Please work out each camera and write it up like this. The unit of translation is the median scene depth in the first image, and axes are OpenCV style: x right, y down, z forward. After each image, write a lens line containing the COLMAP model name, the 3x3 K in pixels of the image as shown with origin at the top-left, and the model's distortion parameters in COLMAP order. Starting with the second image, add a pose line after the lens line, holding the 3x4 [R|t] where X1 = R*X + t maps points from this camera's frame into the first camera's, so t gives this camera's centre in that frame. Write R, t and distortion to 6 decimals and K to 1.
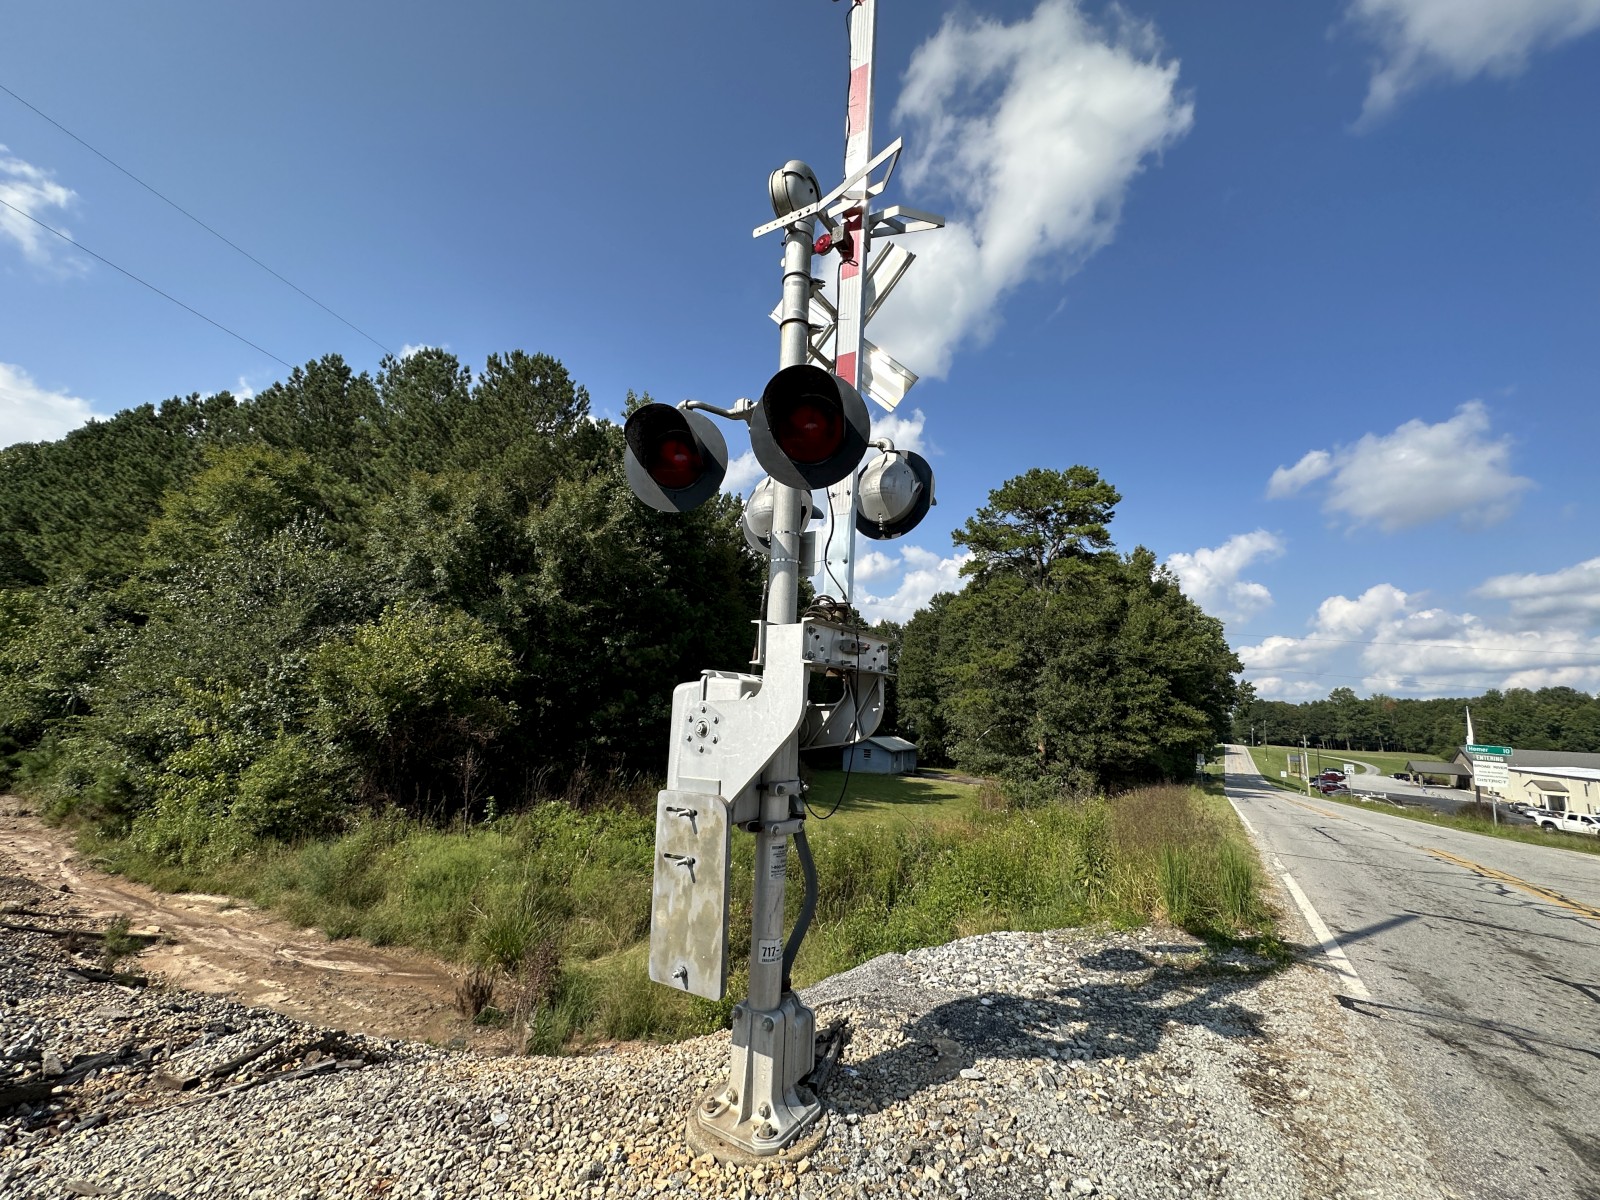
lens RADIAL K [[638.6, 0, 800.0], [0, 638.6, 600.0], [0, 0, 1]] dist [-0.000143, 0.000500]
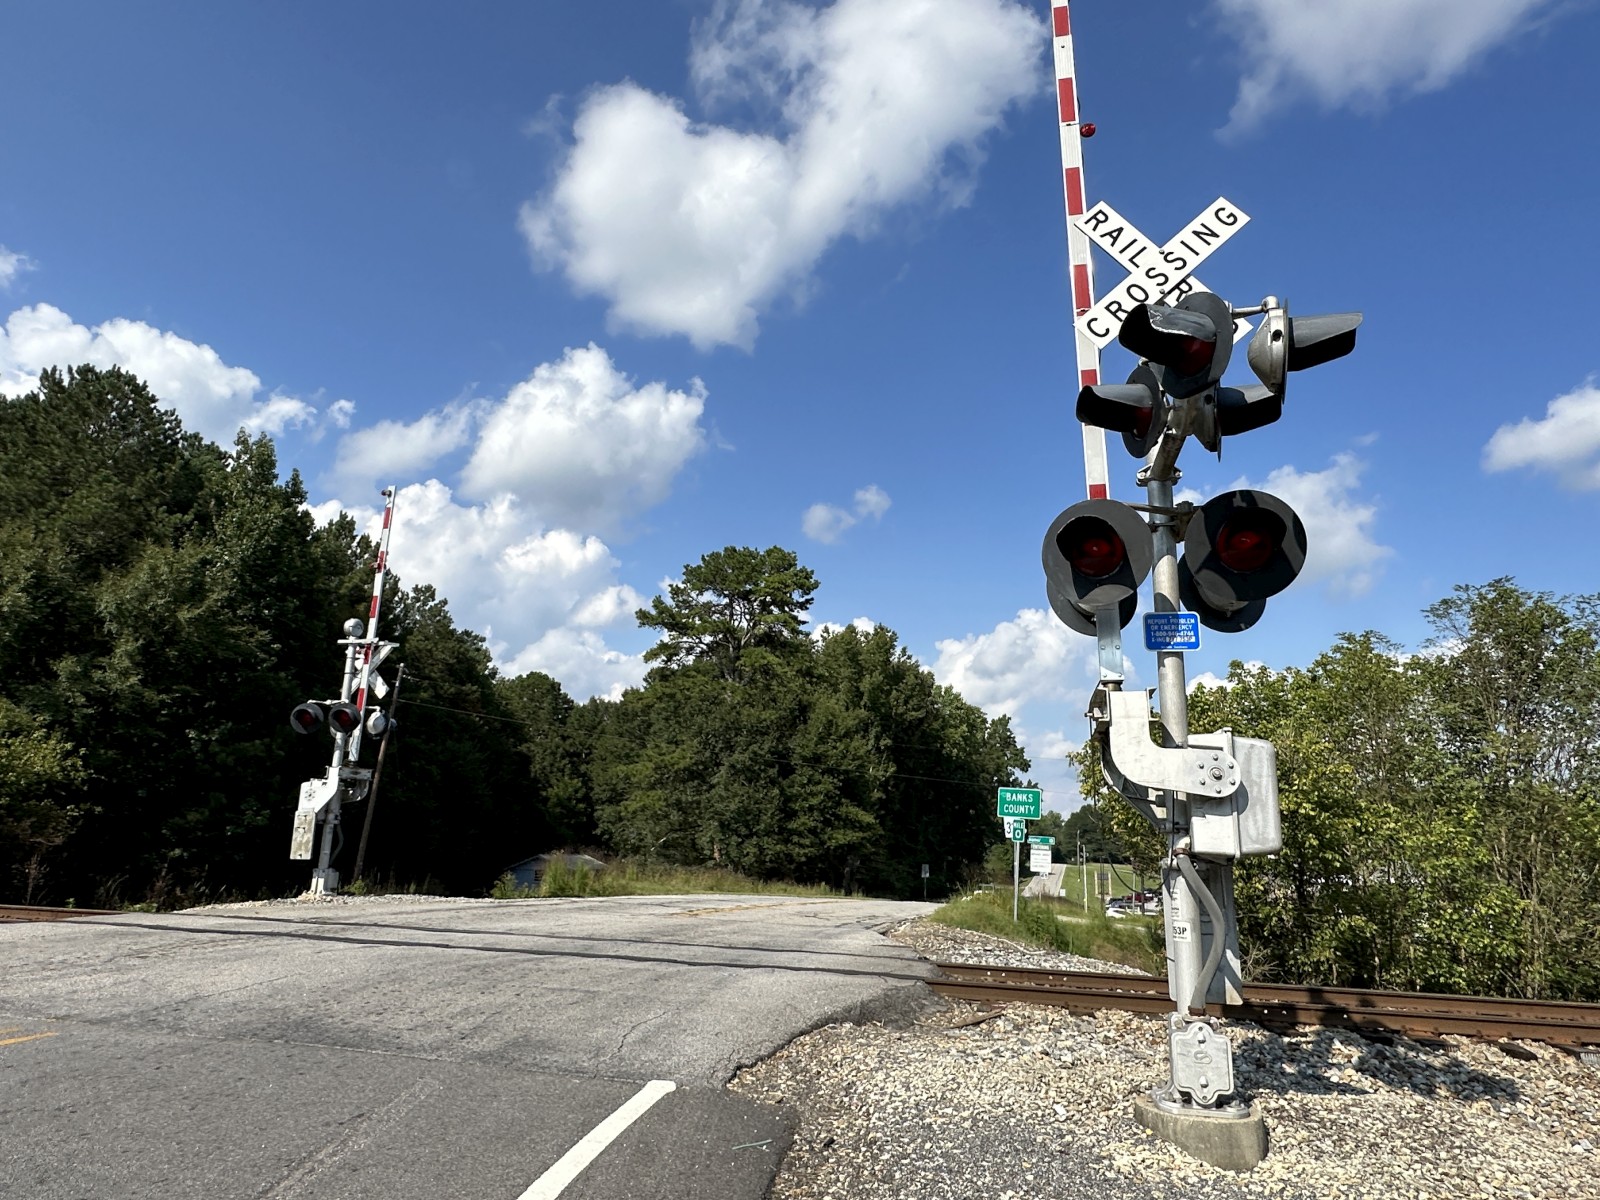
lens RADIAL K [[972.4, 0, 800.0], [0, 972.4, 600.0], [0, 0, 1]] dist [-0.000713, 0.002425]
pose [[0.953462, 0.054893, 0.296473, 0.066260], [-0.037412, 0.997228, -0.064324, -0.053882], [-0.299182, 0.050239, 0.952873, -0.425970]]
